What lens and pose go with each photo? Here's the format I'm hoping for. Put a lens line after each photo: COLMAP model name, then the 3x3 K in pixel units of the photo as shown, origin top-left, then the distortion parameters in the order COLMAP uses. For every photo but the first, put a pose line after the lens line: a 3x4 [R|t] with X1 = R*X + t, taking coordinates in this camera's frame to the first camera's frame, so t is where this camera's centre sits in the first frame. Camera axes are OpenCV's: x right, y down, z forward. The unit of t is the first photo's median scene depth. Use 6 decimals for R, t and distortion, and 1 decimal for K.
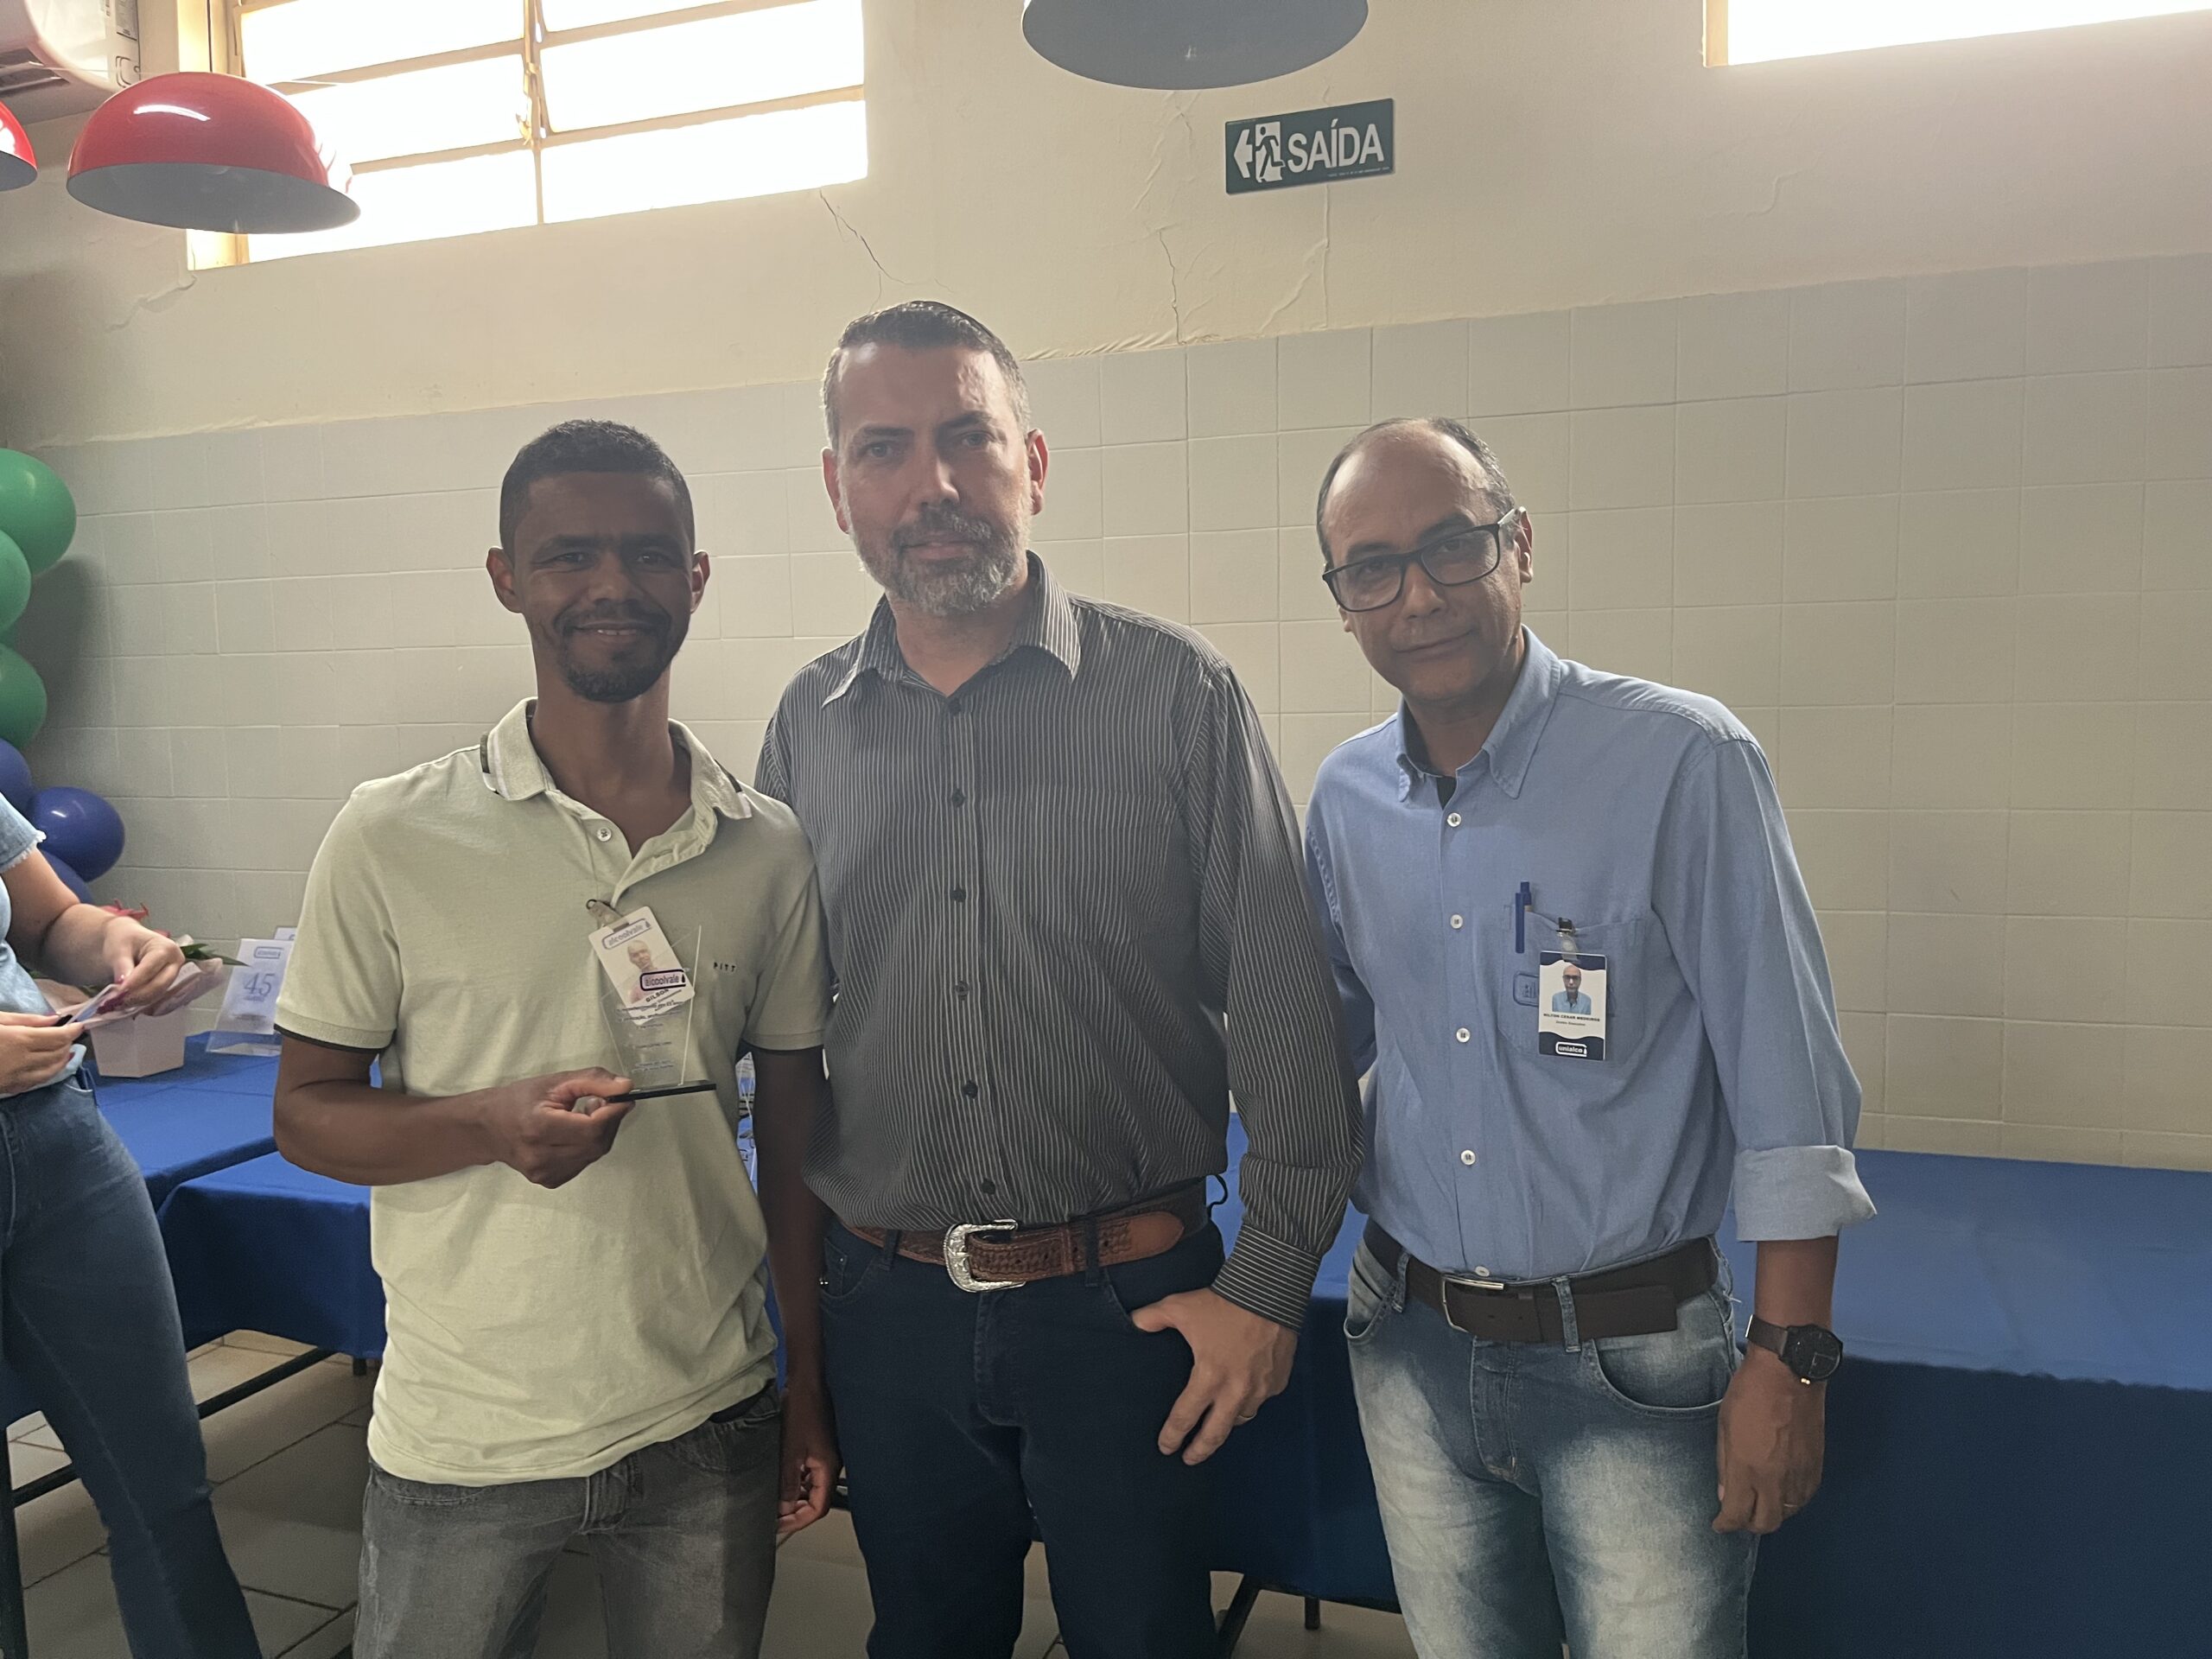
lens RADIAL K [[1804.3, 0, 1127.8], [0, 1804.3, 798.8], [0, 0, 1]] dist [0.081255, -0.153351]
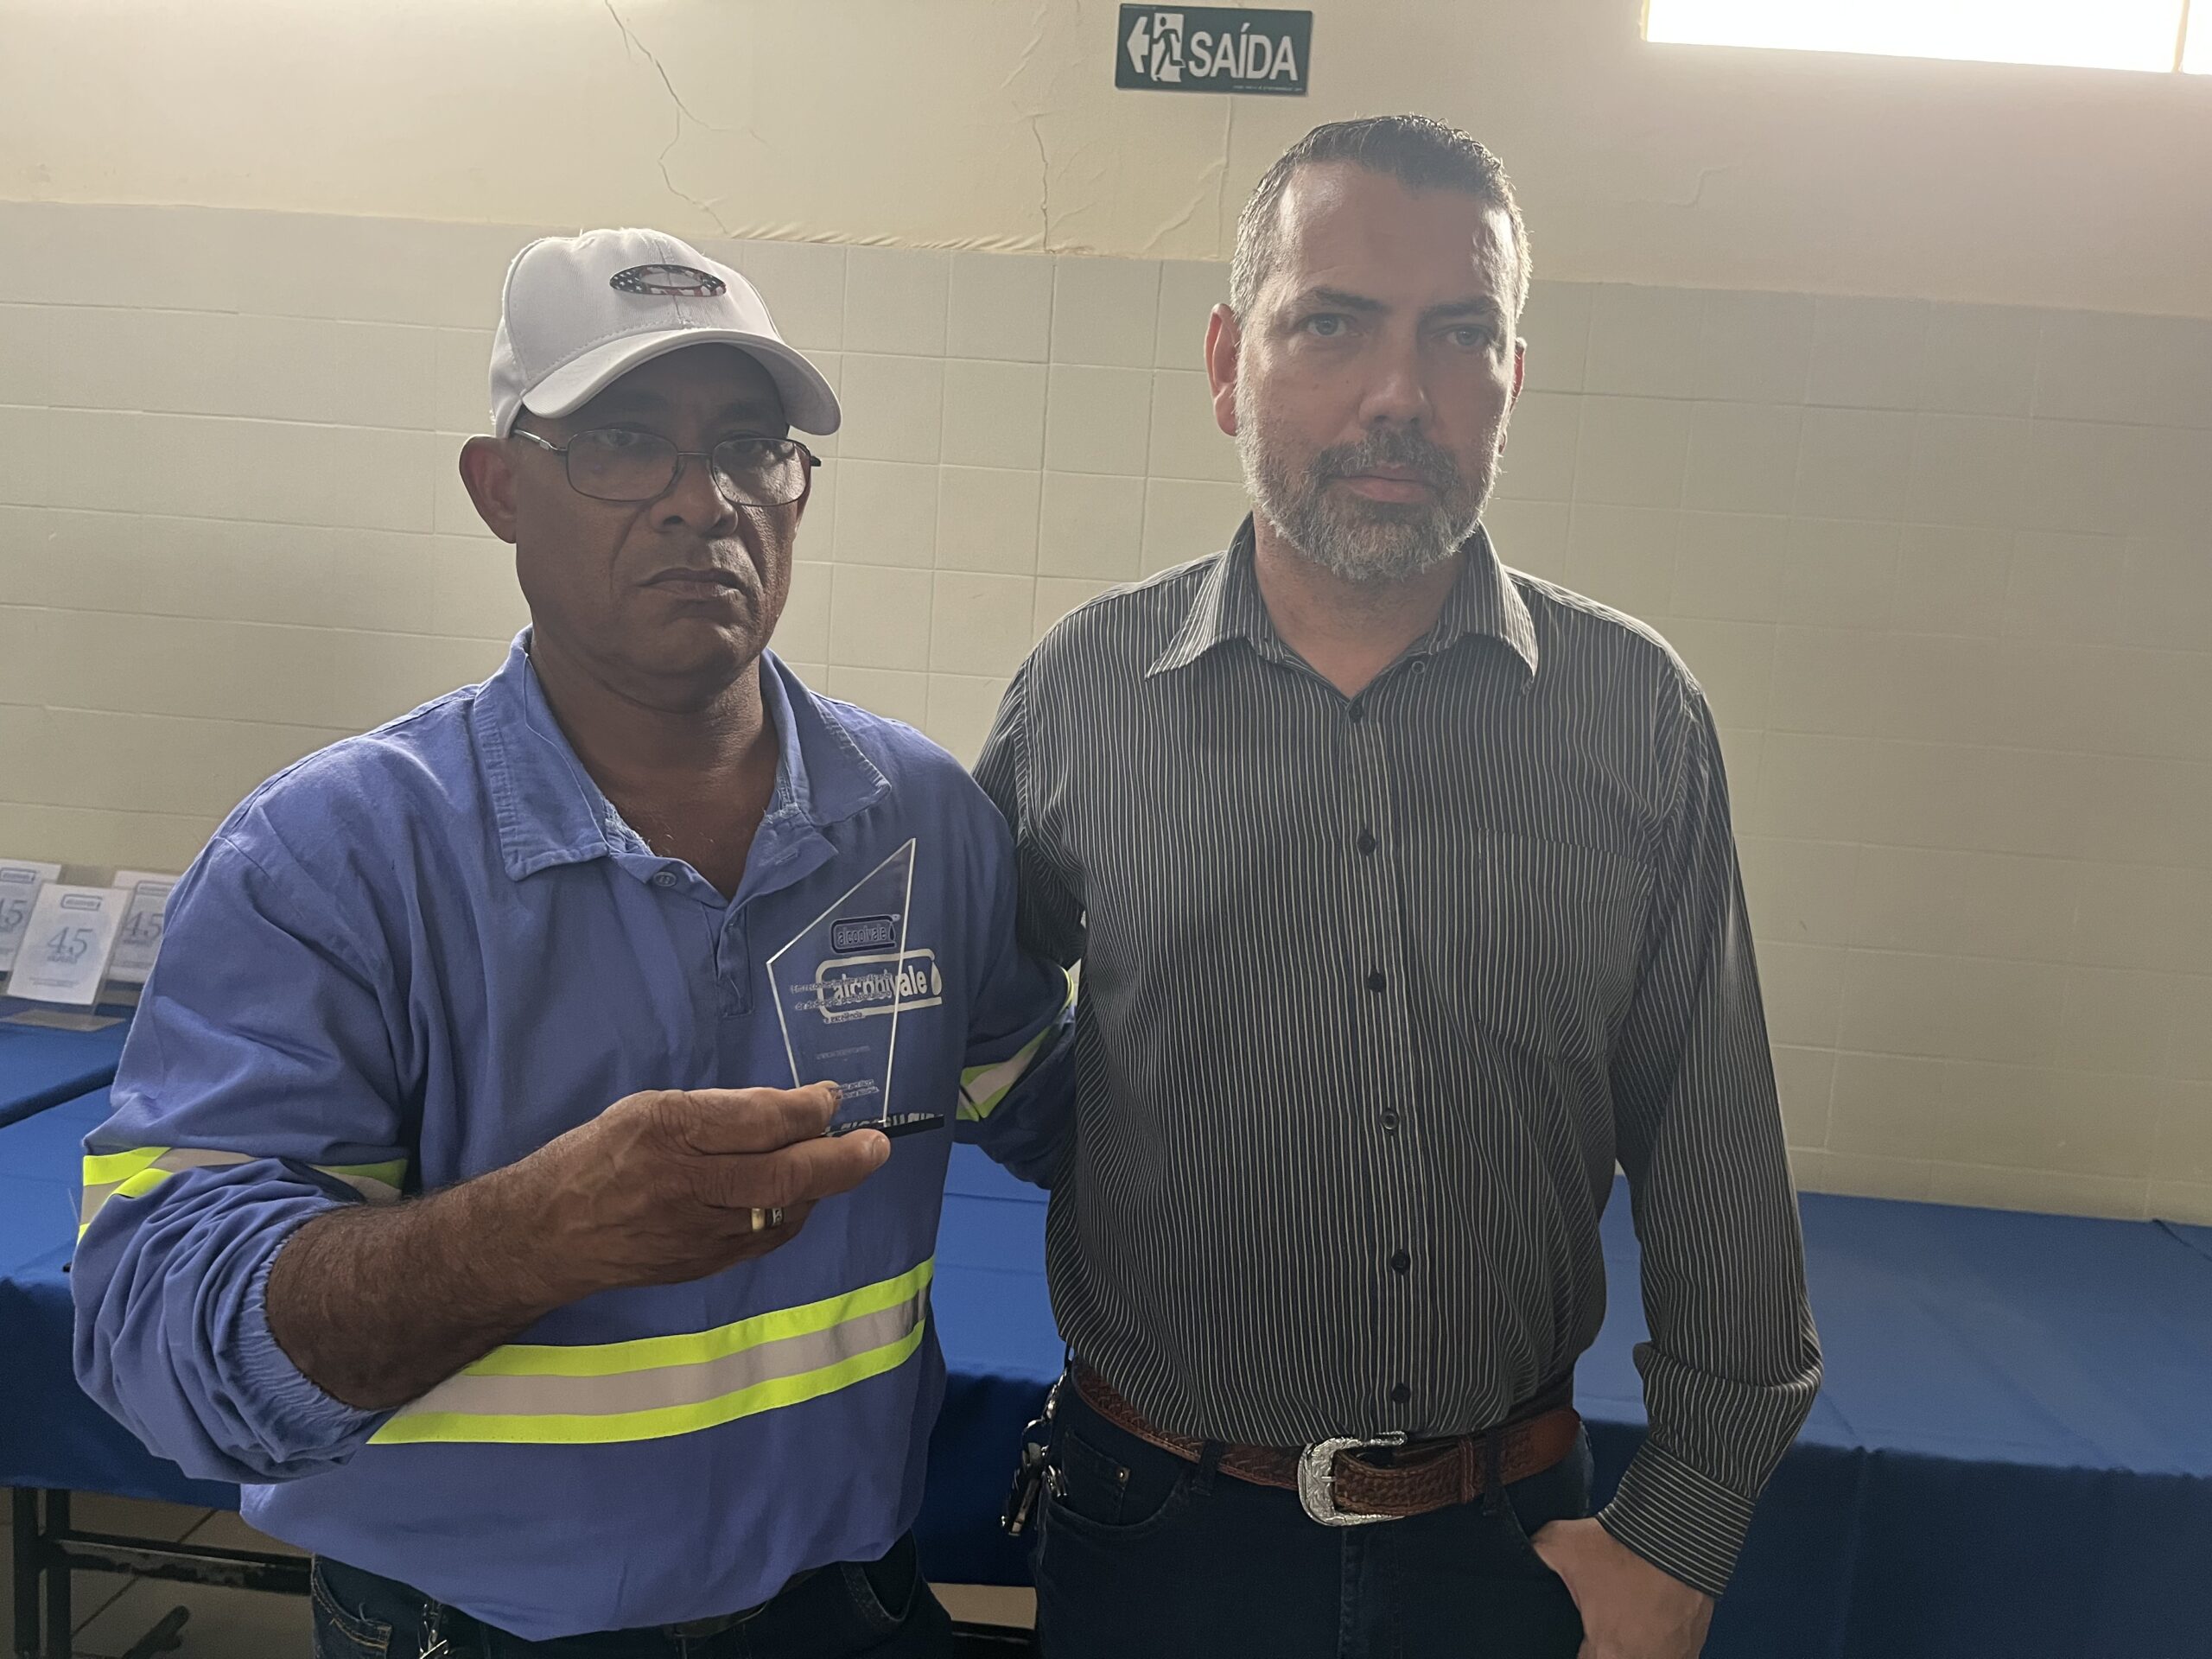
lens RADIAL K [[1757.9, 0, 1088.3], [0, 1757.9, 806.0], [0, 0, 1]] dist [0.083479, -0.157843]
pose [[0.956619, 0.059291, 0.285245, -0.184421], [-0.070529, 0.997080, 0.029280, -0.012396], [-0.282676, -0.048127, 0.958007, 0.172541]]
